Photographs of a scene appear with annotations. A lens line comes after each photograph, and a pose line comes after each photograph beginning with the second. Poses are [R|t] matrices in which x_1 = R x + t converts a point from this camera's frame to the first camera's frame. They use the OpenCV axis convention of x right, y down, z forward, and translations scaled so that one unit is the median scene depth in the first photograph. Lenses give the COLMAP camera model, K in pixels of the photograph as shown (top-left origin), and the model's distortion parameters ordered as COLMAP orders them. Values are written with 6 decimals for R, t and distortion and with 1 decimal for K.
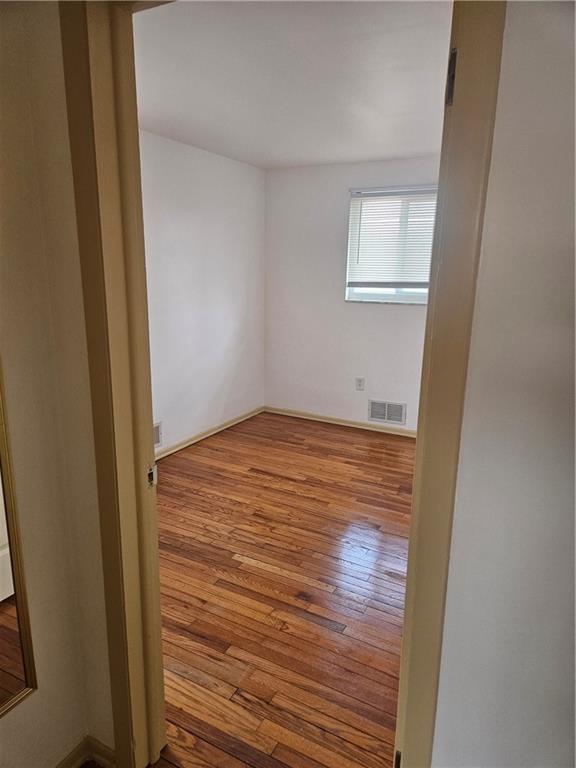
lens RADIAL K [[511.1, 0, 286.7], [0, 511.1, 375.0], [0, 0, 1]] dist [0.074948, -0.064849]
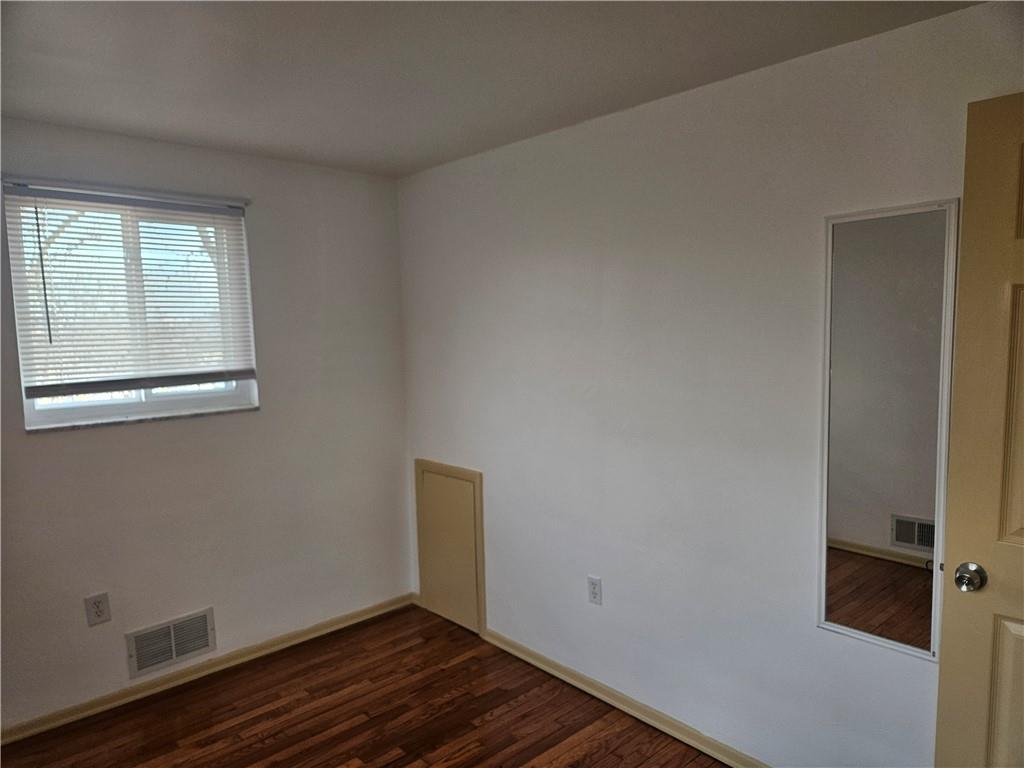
lens RADIAL K [[678.9, 0, 513.0], [0, 678.9, 388.0], [0, 0, 1]] dist [0.072111, -0.062418]
pose [[0.321076, -0.111251, 0.940496, -0.299746], [0.224669, 0.973675, 0.038476, -0.118749], [-0.920018, 0.198947, 0.337619, 0.466128]]
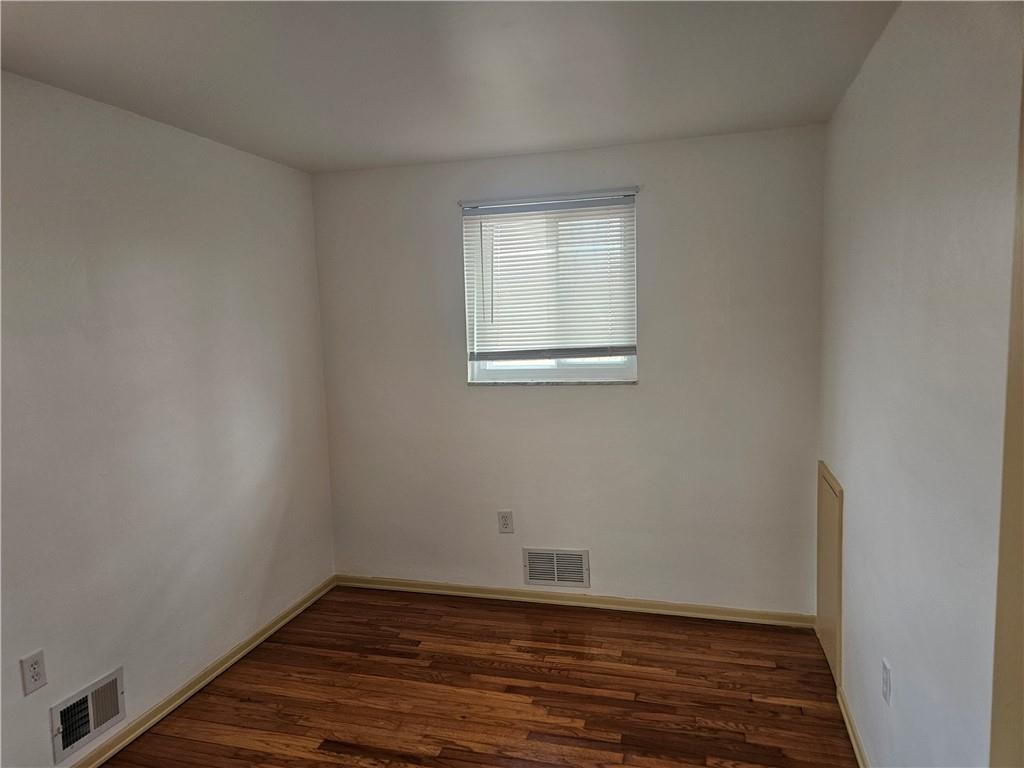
lens RADIAL K [[690.2, 0, 507.0], [0, 690.2, 386.2], [0, 0, 1]] dist [0.071933, -0.066478]
pose [[0.971886, -0.069421, 0.224985, -0.022988], [0.094732, 0.990085, -0.103723, -0.058592], [-0.215554, 0.122120, 0.968826, 0.234999]]
